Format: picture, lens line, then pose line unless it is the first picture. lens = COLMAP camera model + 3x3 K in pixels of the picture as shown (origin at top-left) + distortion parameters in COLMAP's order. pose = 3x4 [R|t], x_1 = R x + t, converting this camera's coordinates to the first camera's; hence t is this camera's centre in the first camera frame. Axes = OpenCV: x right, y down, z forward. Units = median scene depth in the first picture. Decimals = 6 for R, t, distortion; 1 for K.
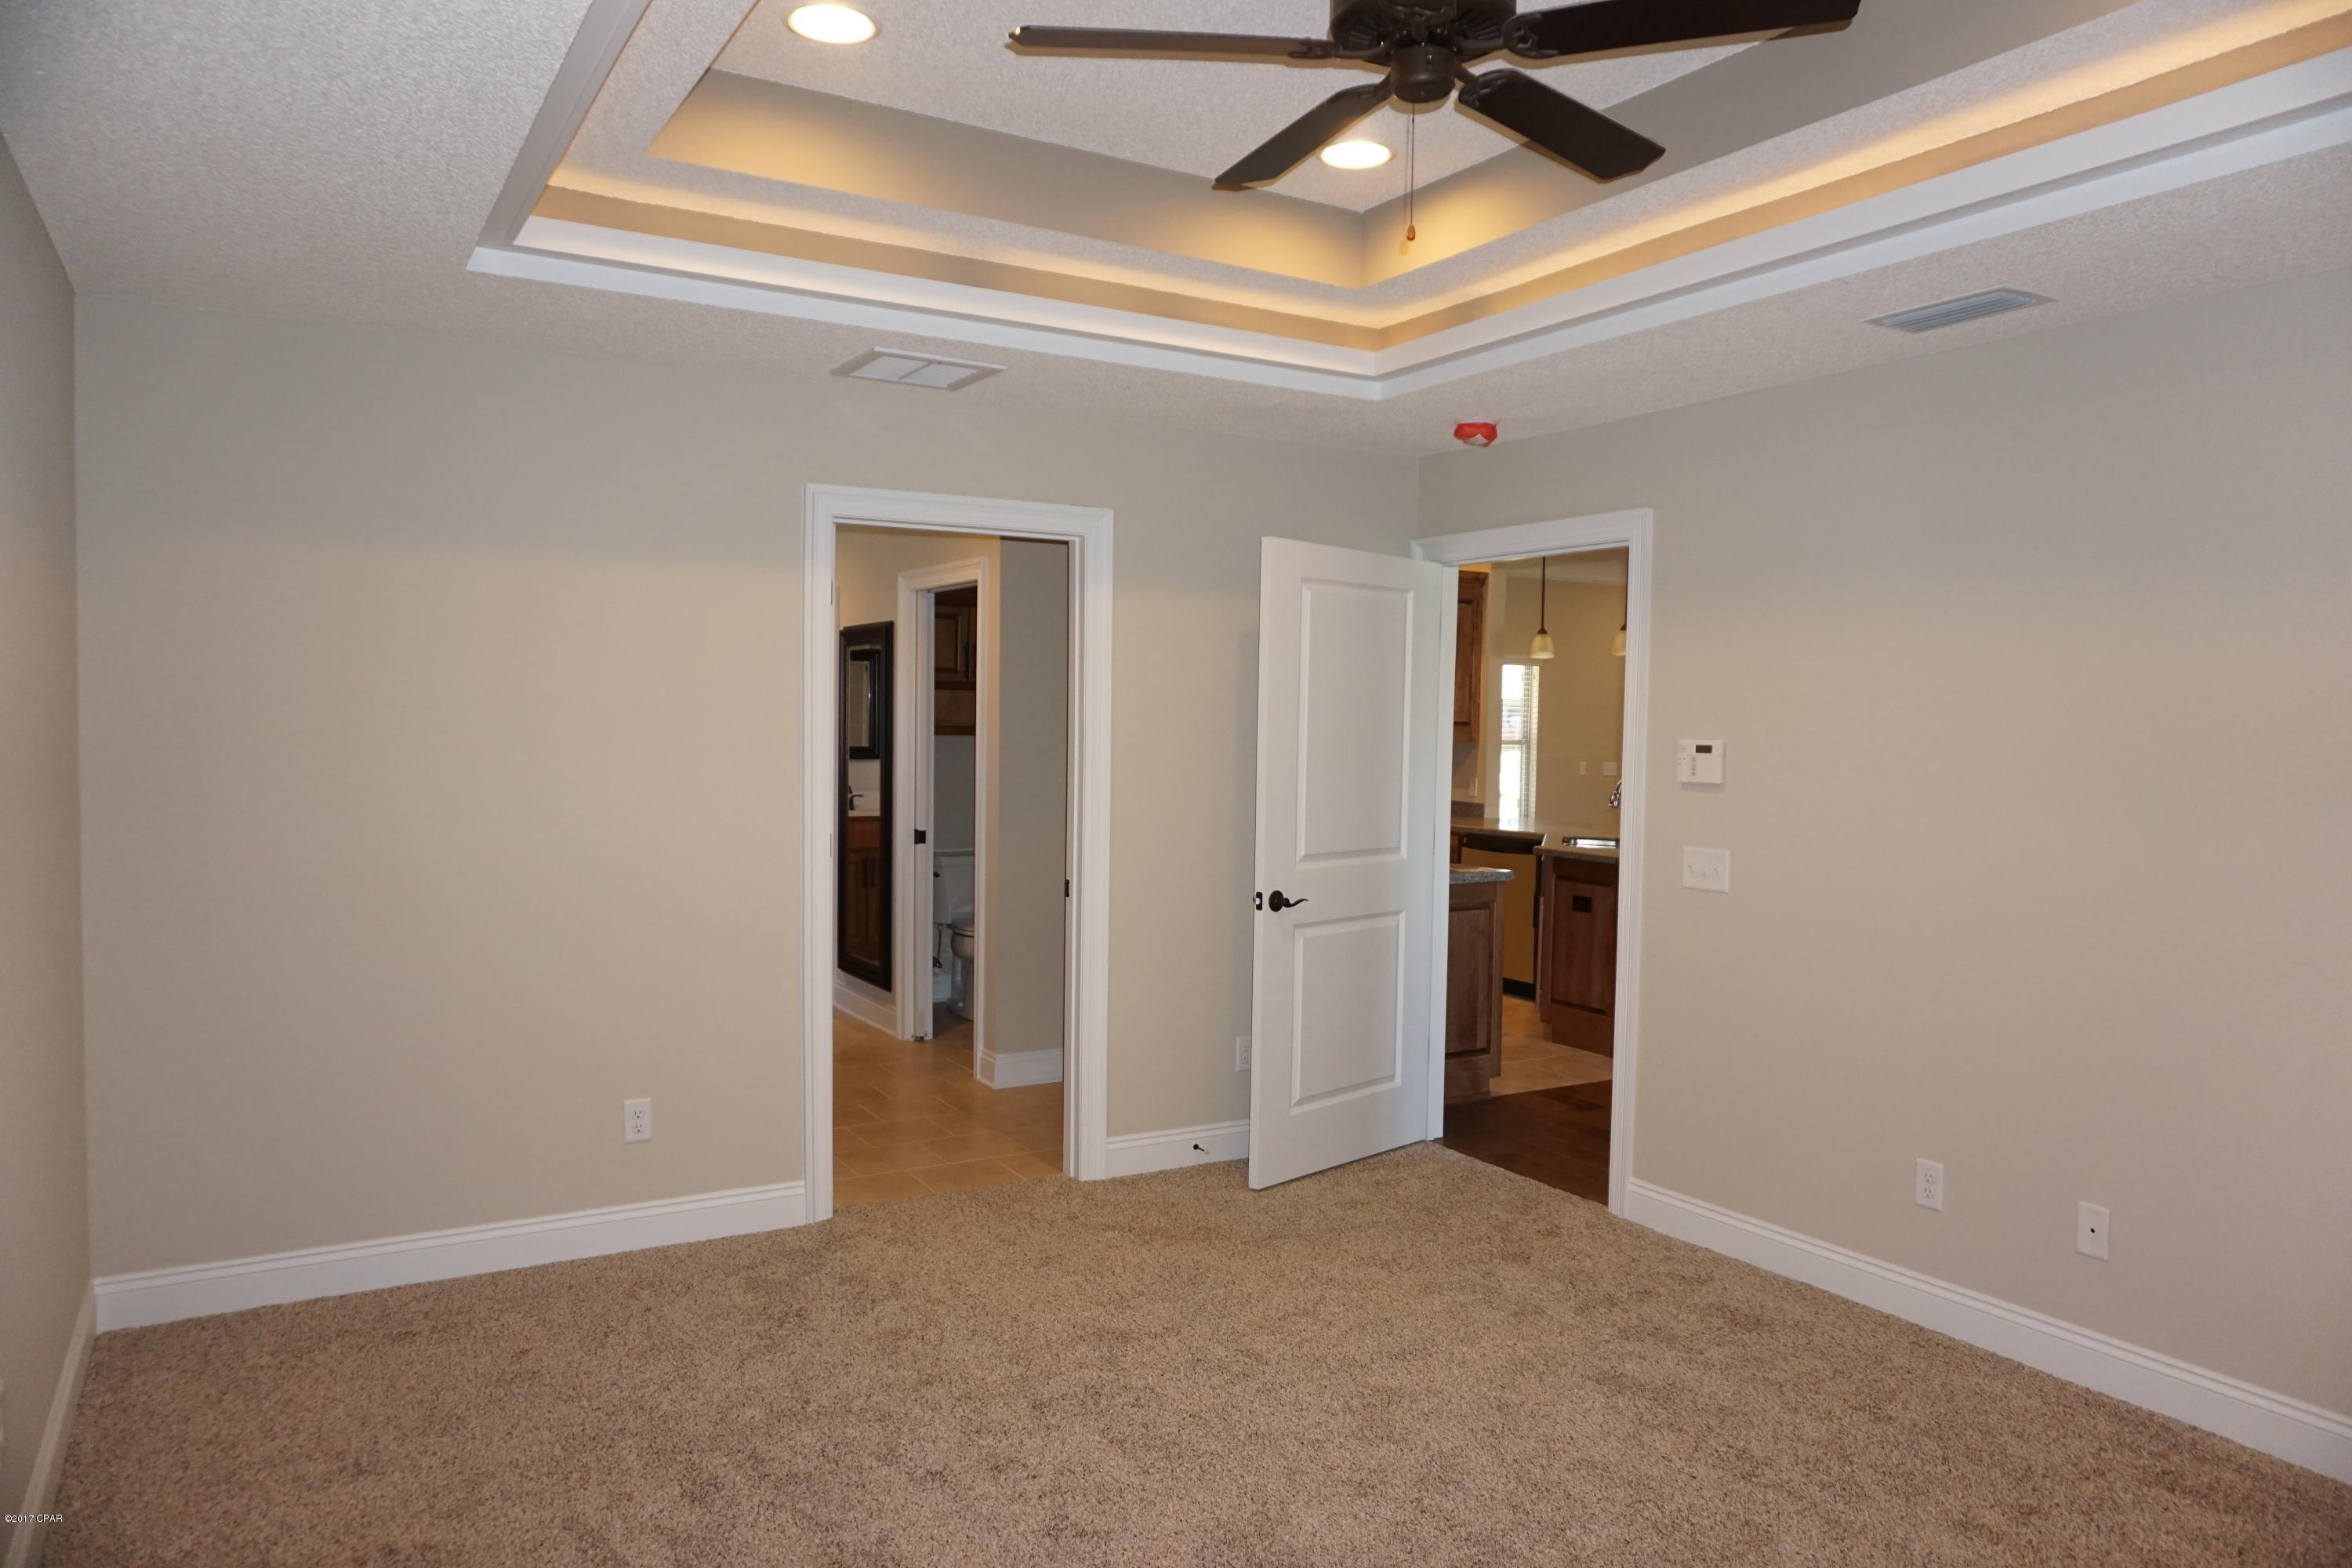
lens RADIAL K [[1580.0, 0, 1176.0], [0, 1580.0, 784.0], [0, 0, 1]] dist [-0.046854, 0.035476]
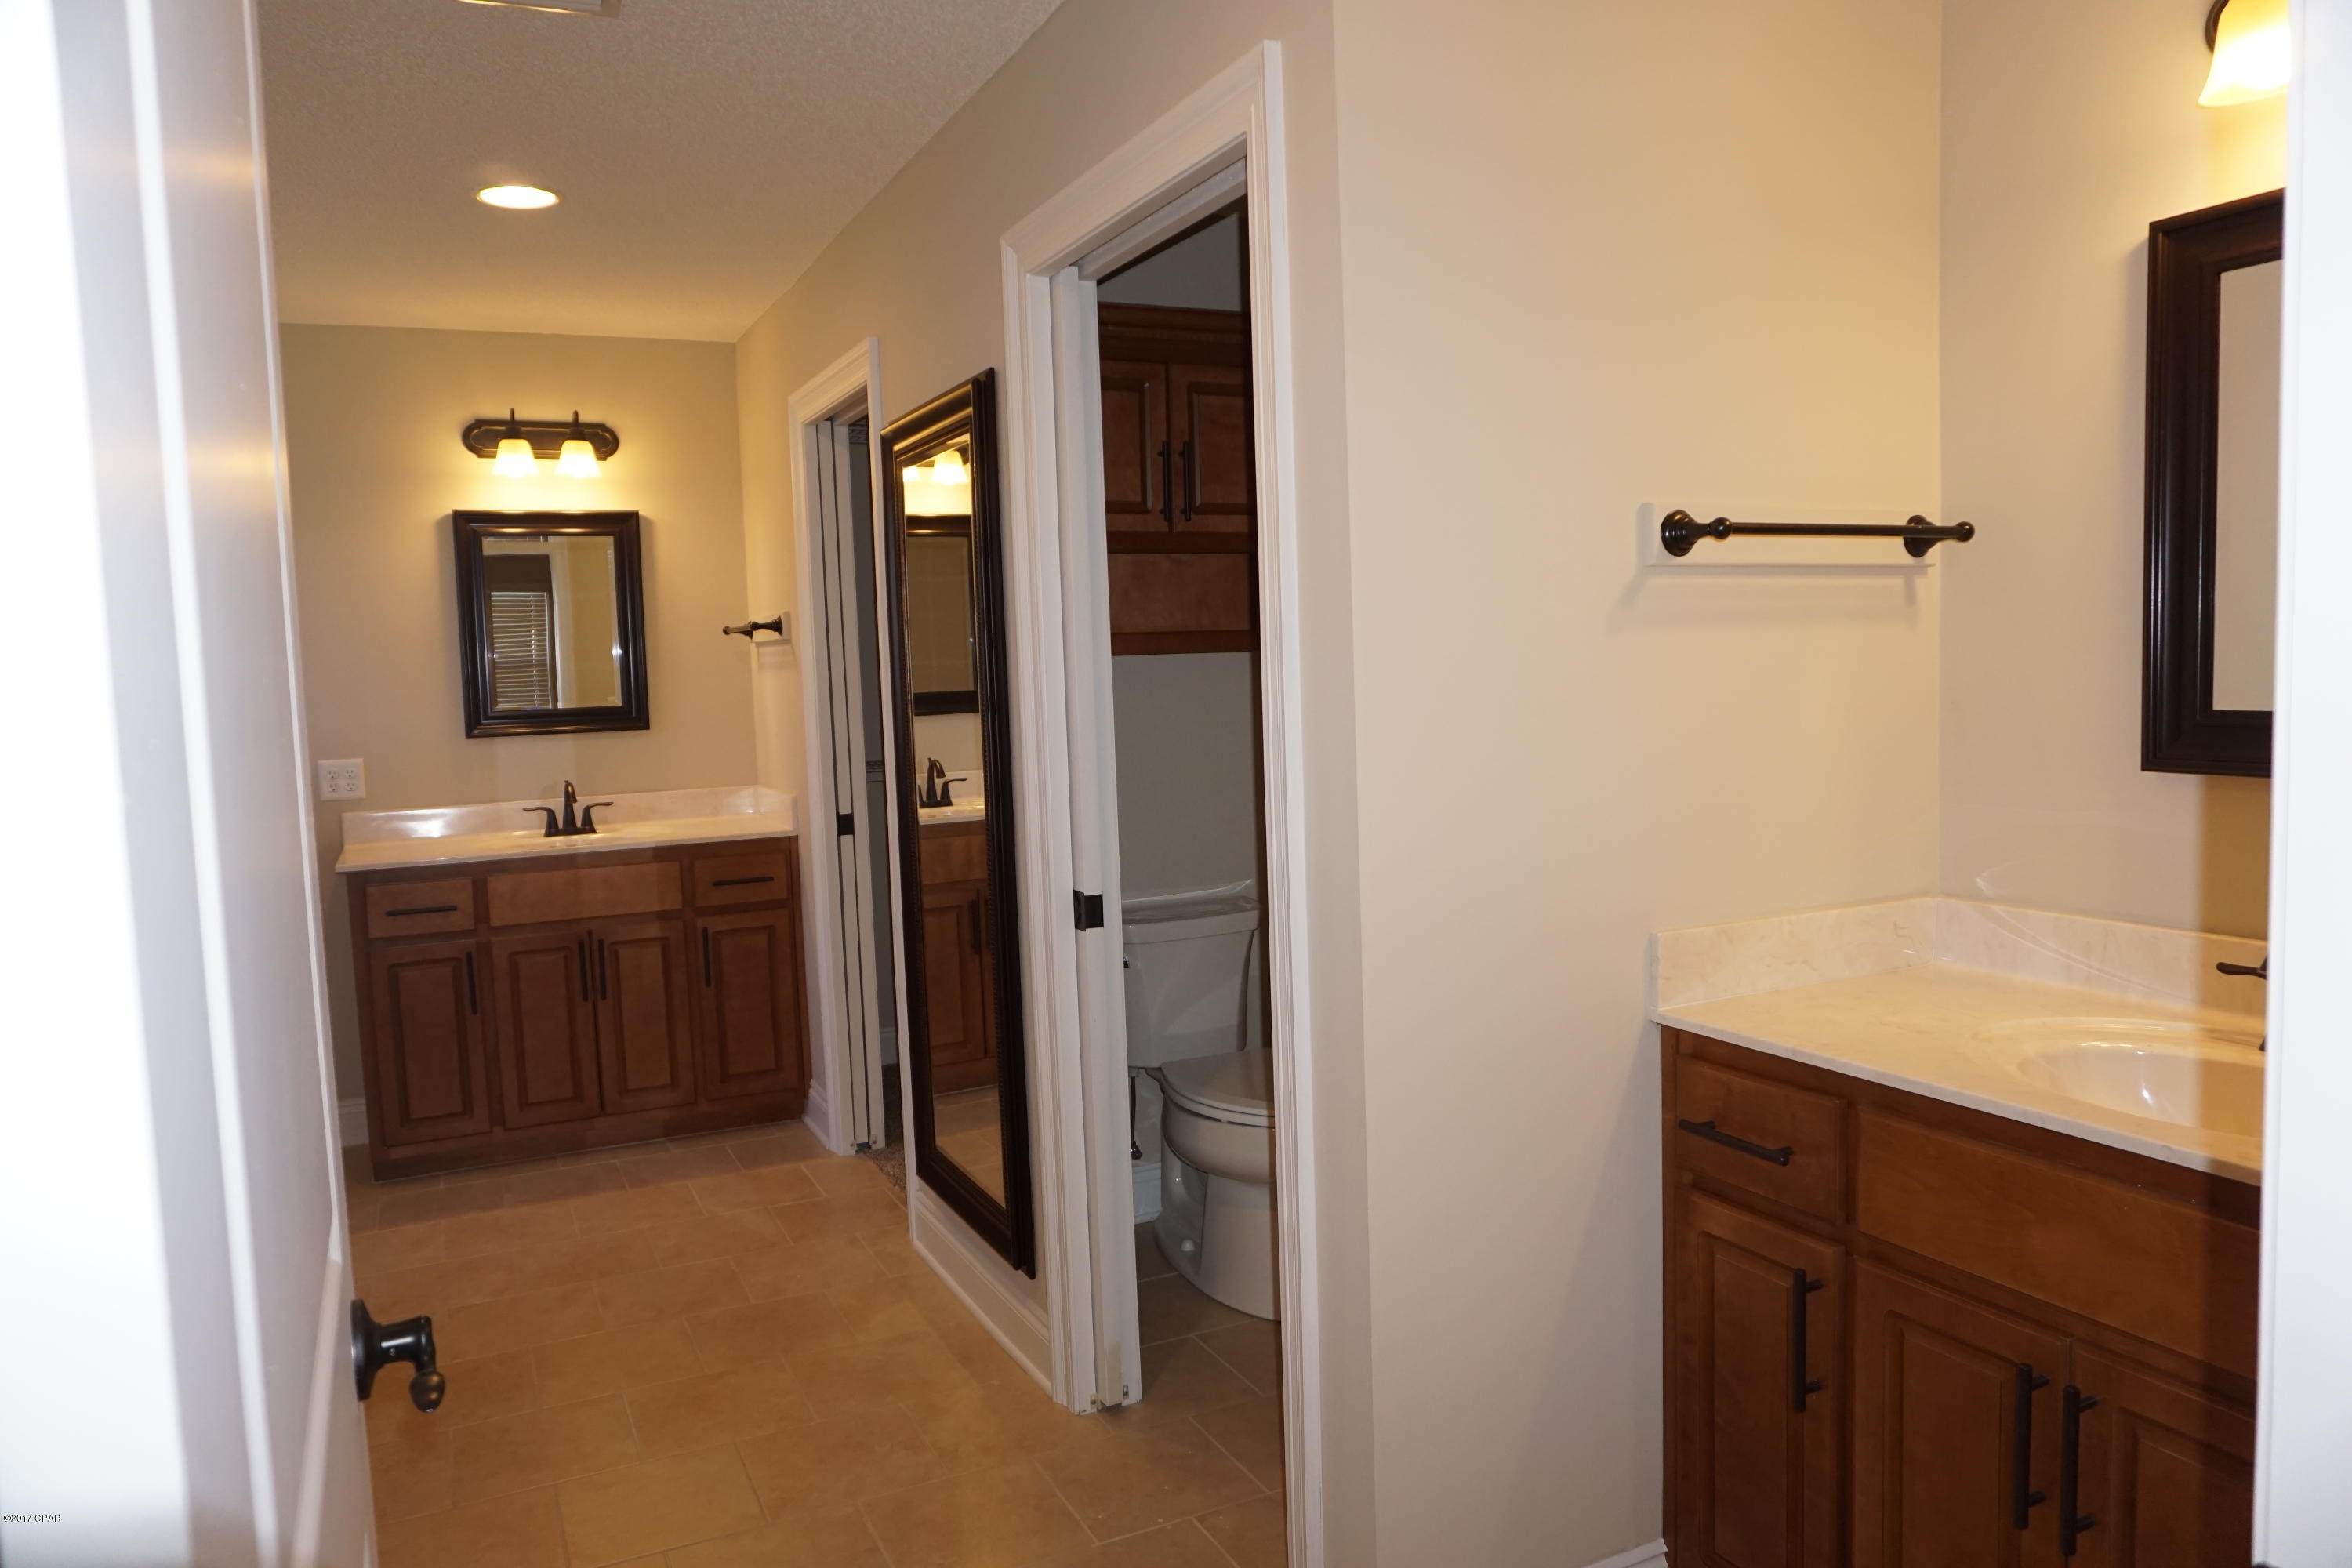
lens RADIAL K [[1580.0, 0, 1176.0], [0, 1580.0, 784.0], [0, 0, 1]] dist [-0.046854, 0.035476]
pose [[0.992760, -0.035387, -0.114785, -0.094041], [0.043728, 0.996519, 0.070979, -0.024388], [0.111874, -0.075484, 0.990851, 0.613845]]
